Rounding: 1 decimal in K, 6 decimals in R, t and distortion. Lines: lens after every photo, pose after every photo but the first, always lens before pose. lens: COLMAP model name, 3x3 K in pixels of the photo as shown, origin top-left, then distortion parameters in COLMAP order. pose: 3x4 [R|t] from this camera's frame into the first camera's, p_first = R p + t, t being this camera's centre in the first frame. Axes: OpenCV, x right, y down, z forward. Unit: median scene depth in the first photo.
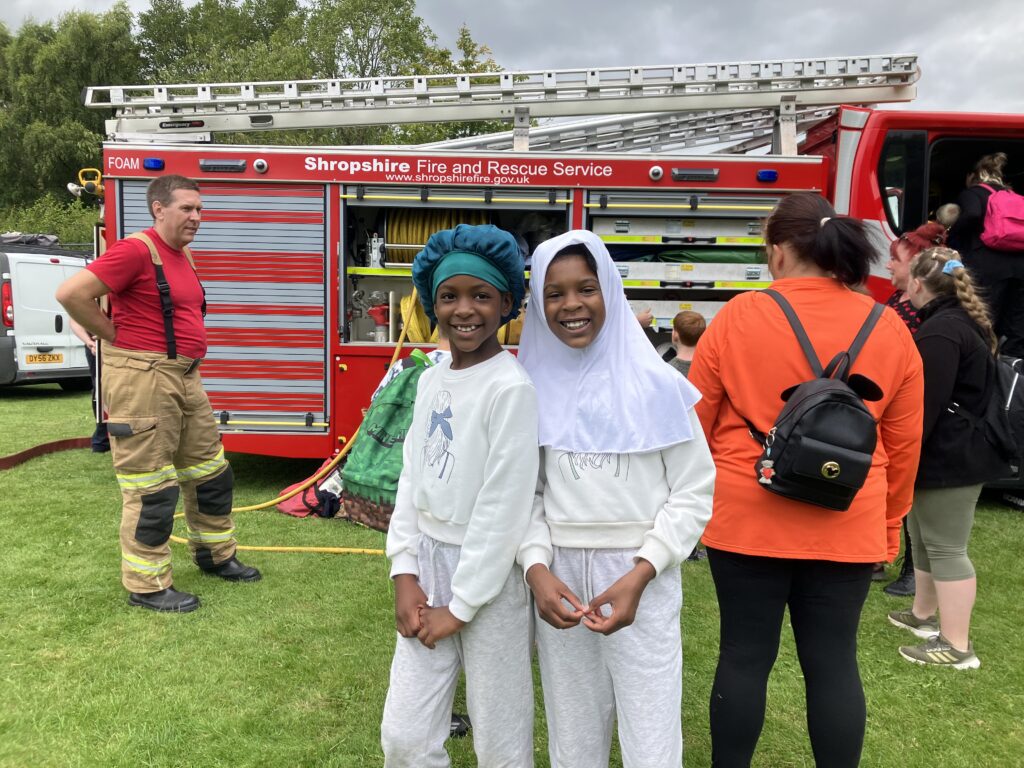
lens RADIAL K [[839.9, 0, 511.6], [0, 839.9, 378.6], [0, 0, 1]] dist [0.027794, -0.039550]
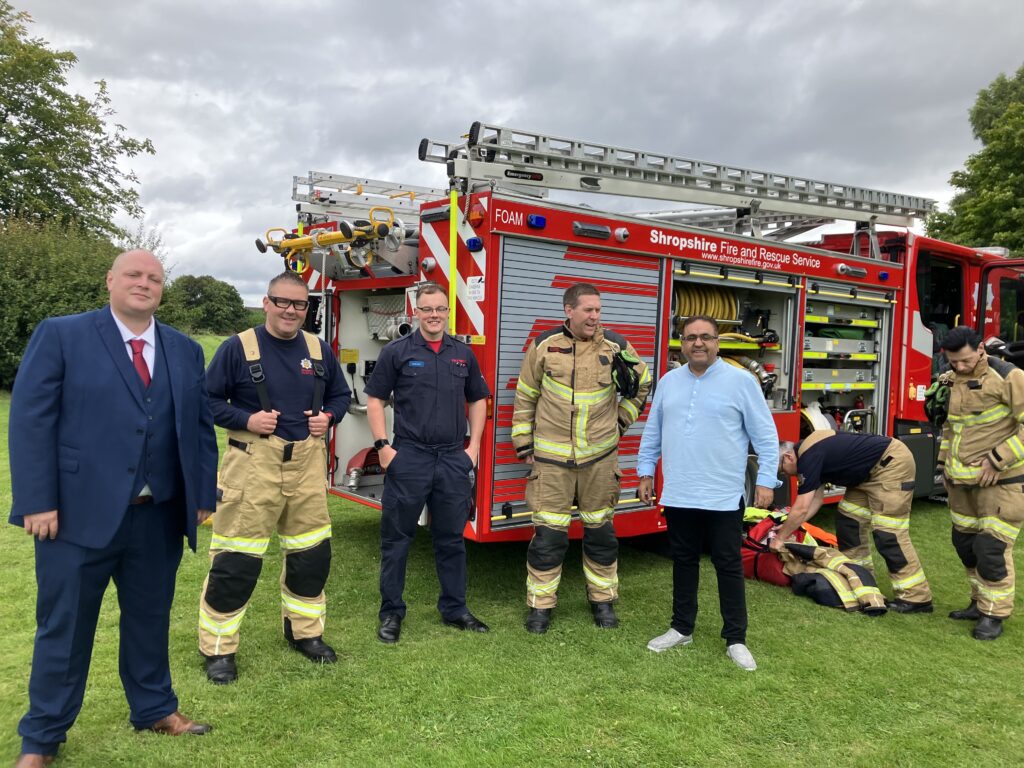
lens RADIAL K [[839.9, 0, 488.5], [0, 839.9, 385.9], [0, 0, 1]] dist [0.027794, -0.039550]
pose [[0.782722, -0.023234, 0.621937, -1.014946], [0.024037, 0.999686, 0.007094, -0.090177], [-0.621907, 0.009397, 0.783035, 0.344841]]
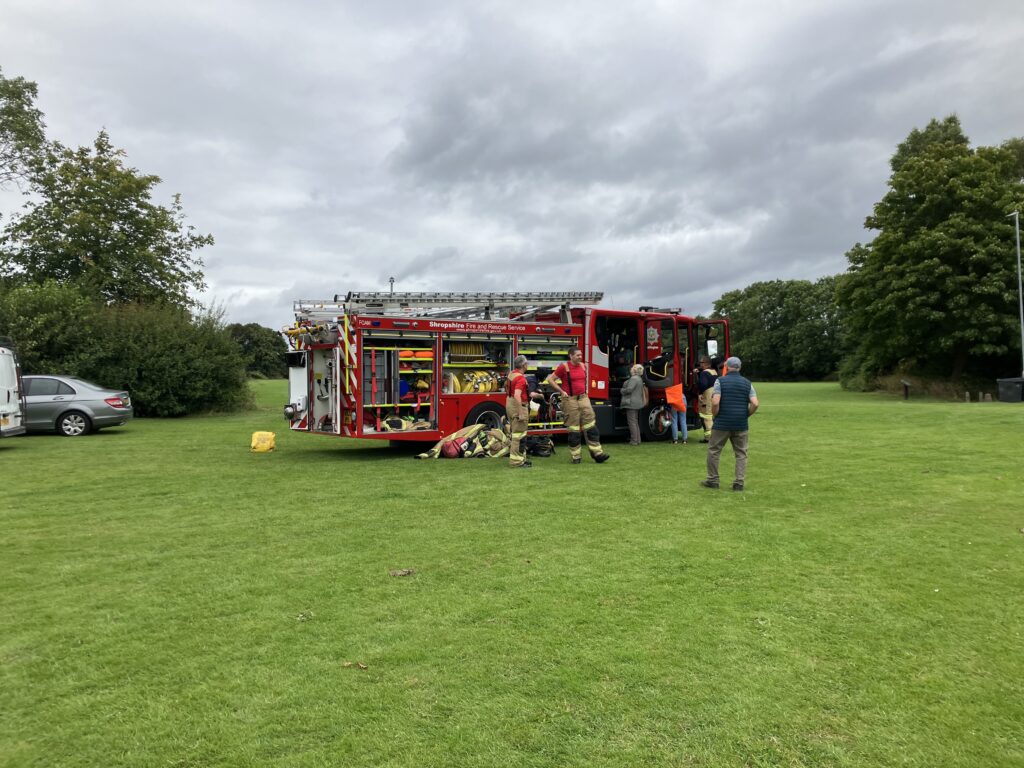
lens RADIAL K [[839.9, 0, 504.9], [0, 839.9, 382.1], [0, 0, 1]] dist [0.027794, -0.039550]
pose [[0.802721, -0.027893, 0.595702, -1.579930], [0.063533, 0.997221, -0.038918, 0.033430], [-0.592961, 0.069087, 0.802262, -1.160566]]
